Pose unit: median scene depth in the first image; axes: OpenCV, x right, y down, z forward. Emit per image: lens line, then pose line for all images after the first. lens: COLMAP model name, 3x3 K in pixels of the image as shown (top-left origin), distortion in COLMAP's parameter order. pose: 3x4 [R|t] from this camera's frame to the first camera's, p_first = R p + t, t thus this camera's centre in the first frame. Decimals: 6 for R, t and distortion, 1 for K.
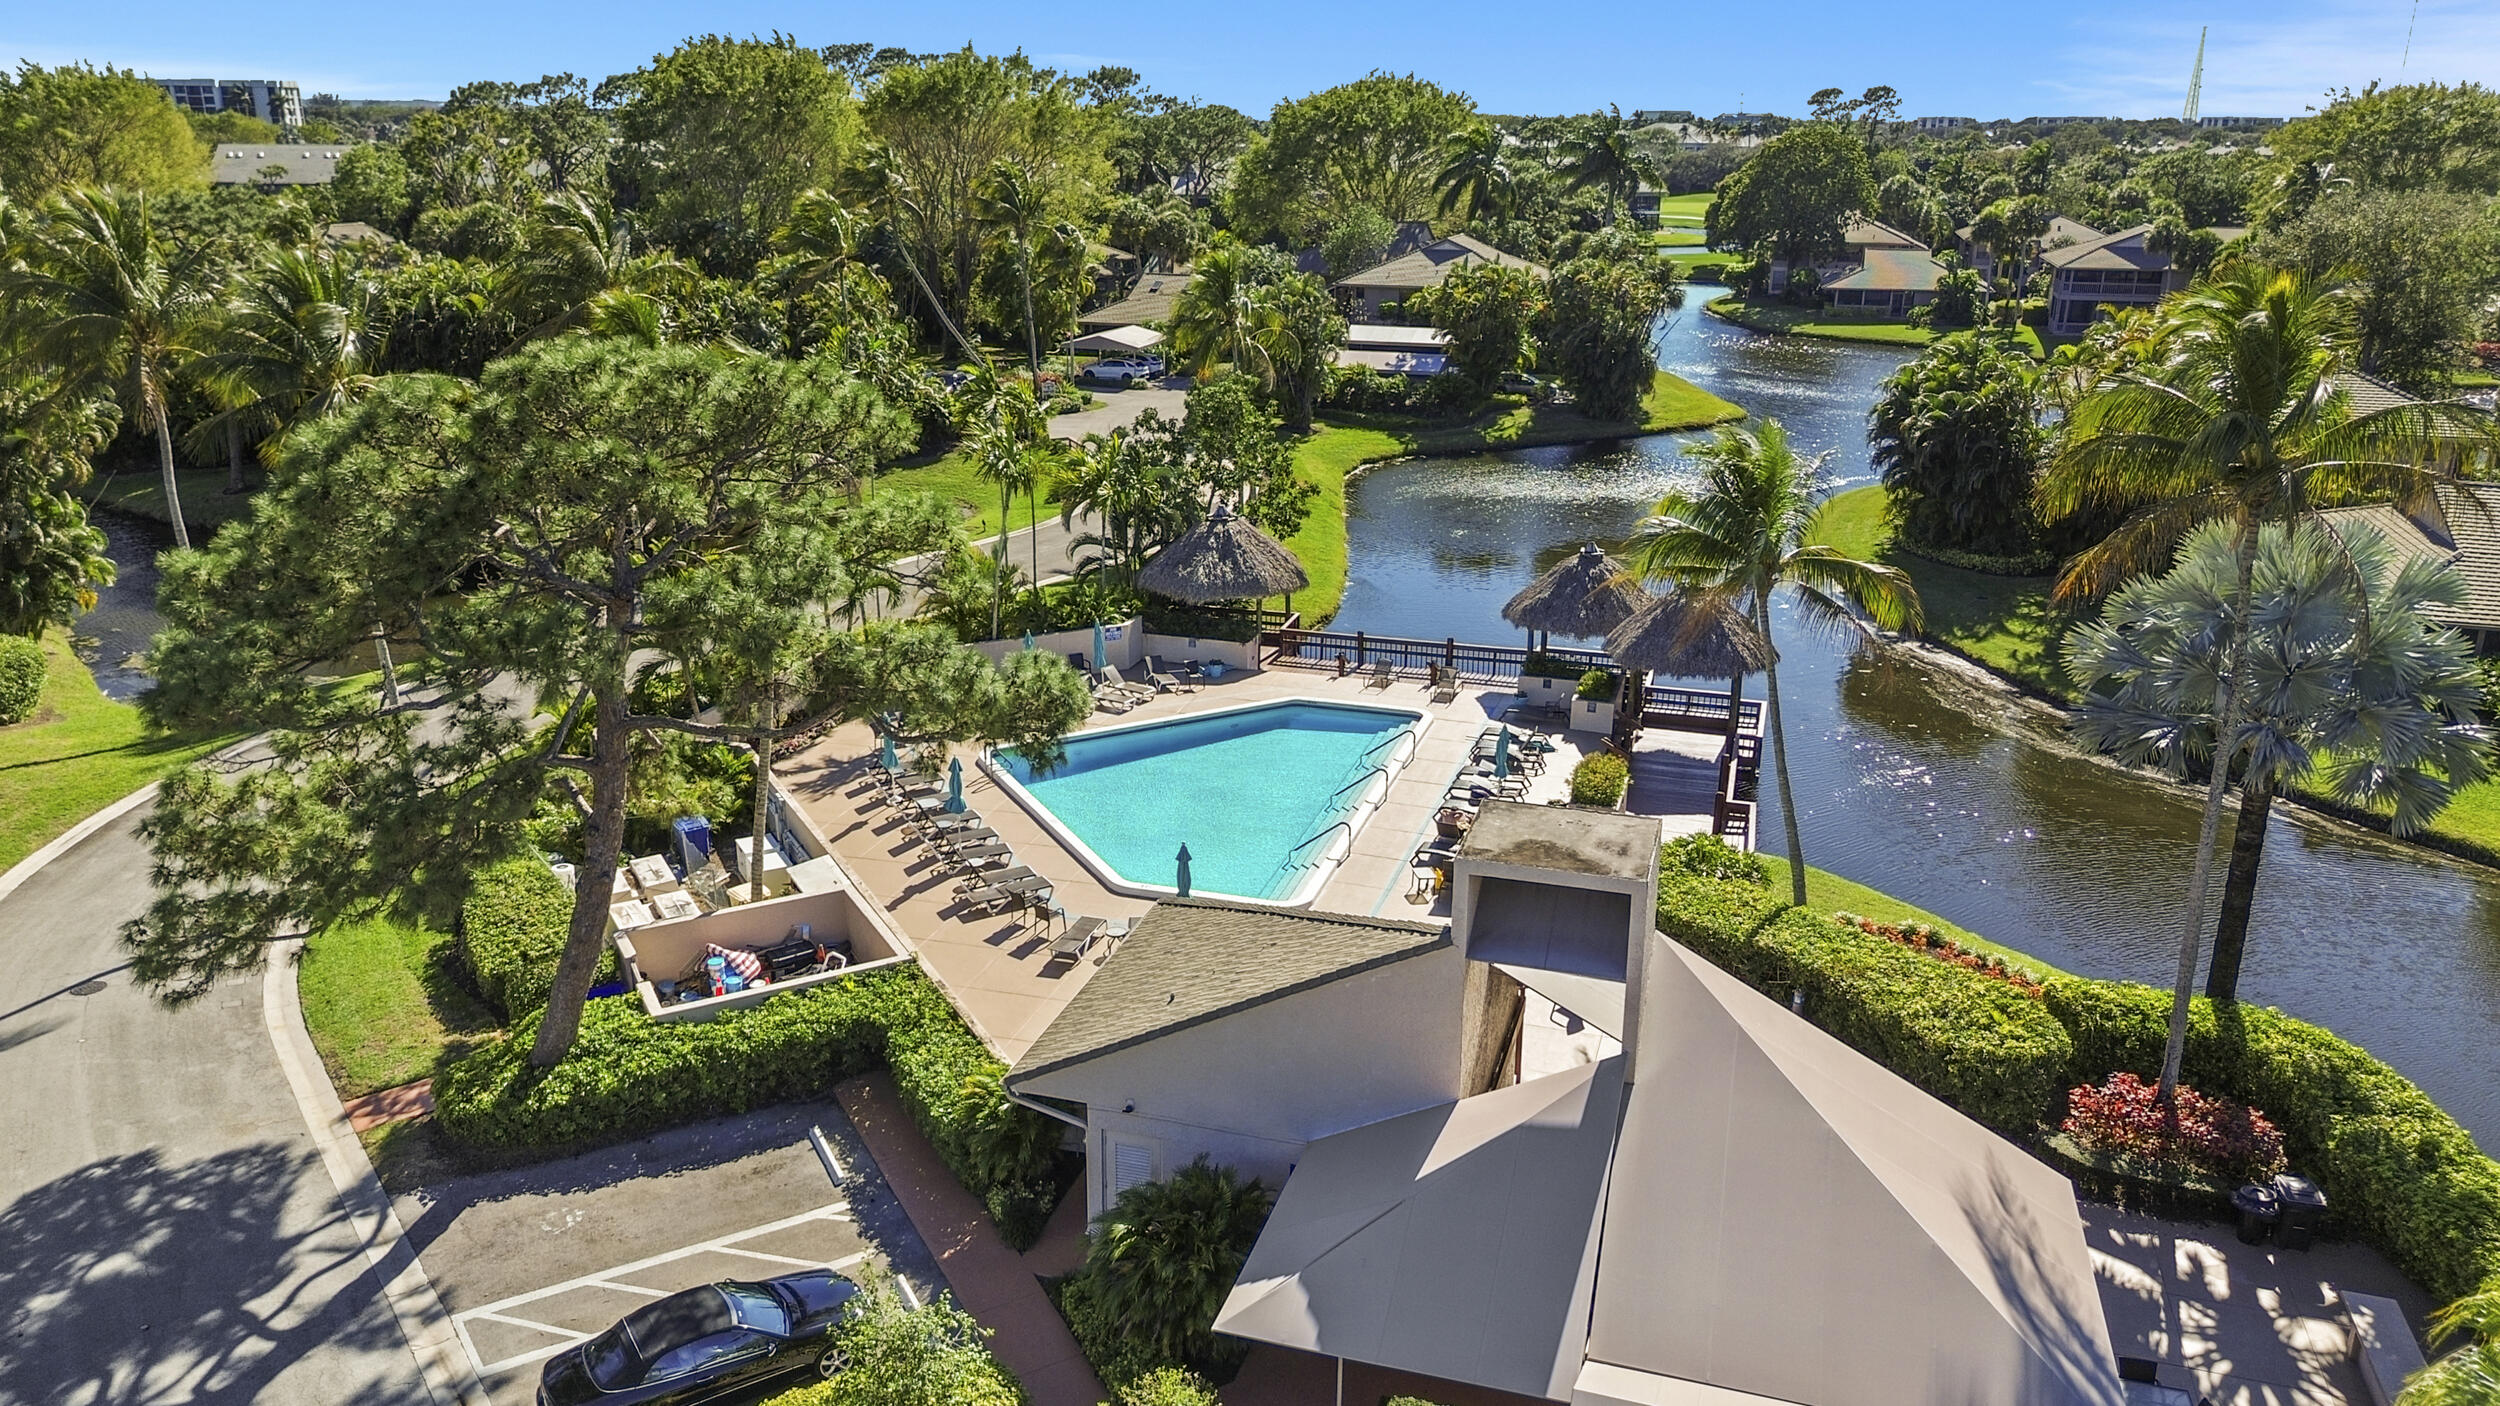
lens RADIAL K [[1784.6, 0, 1265.0], [0, 1784.6, 704.5], [0, 0, 1]] dist [0.051928, -0.057544]
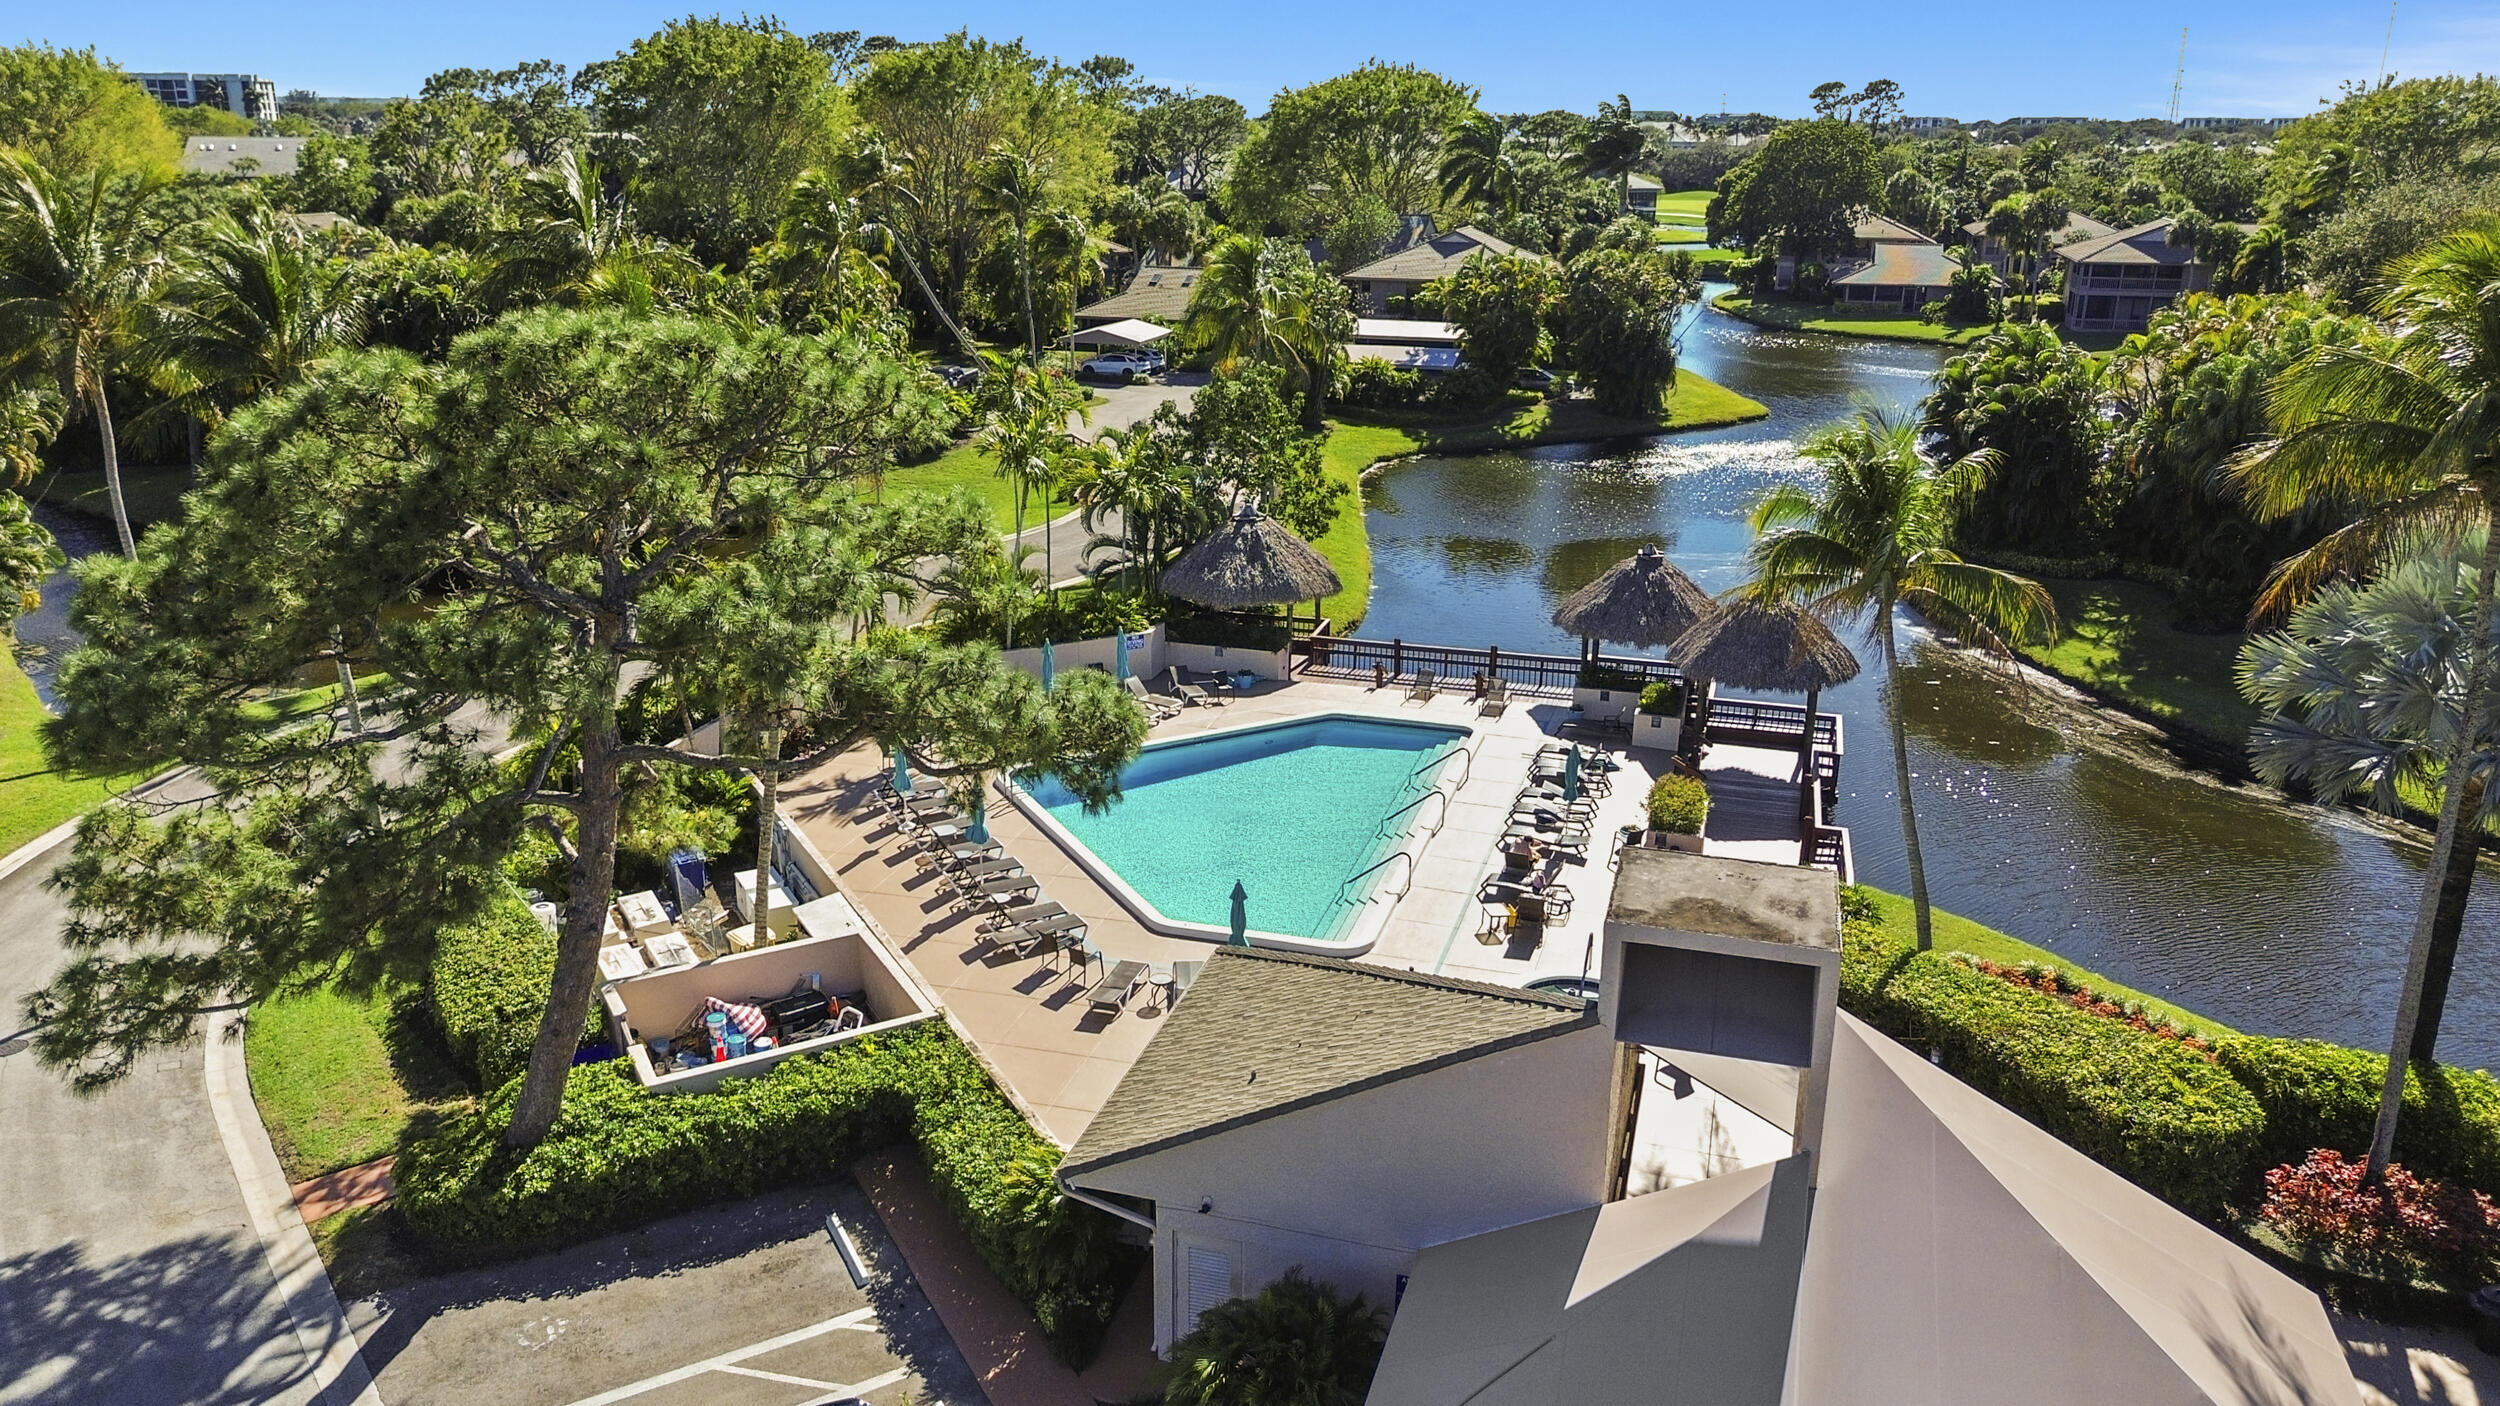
lens RADIAL K [[1760.7, 0, 1250.0], [0, 1760.7, 703.0], [0, 0, 1]] dist [0.053620, -0.062801]
pose [[0.999973, -0.000784, 0.007313, -0.044482], [0.000782, 1.000000, 0.000289, -0.011432], [-0.007313, -0.000283, 0.999973, 0.112418]]
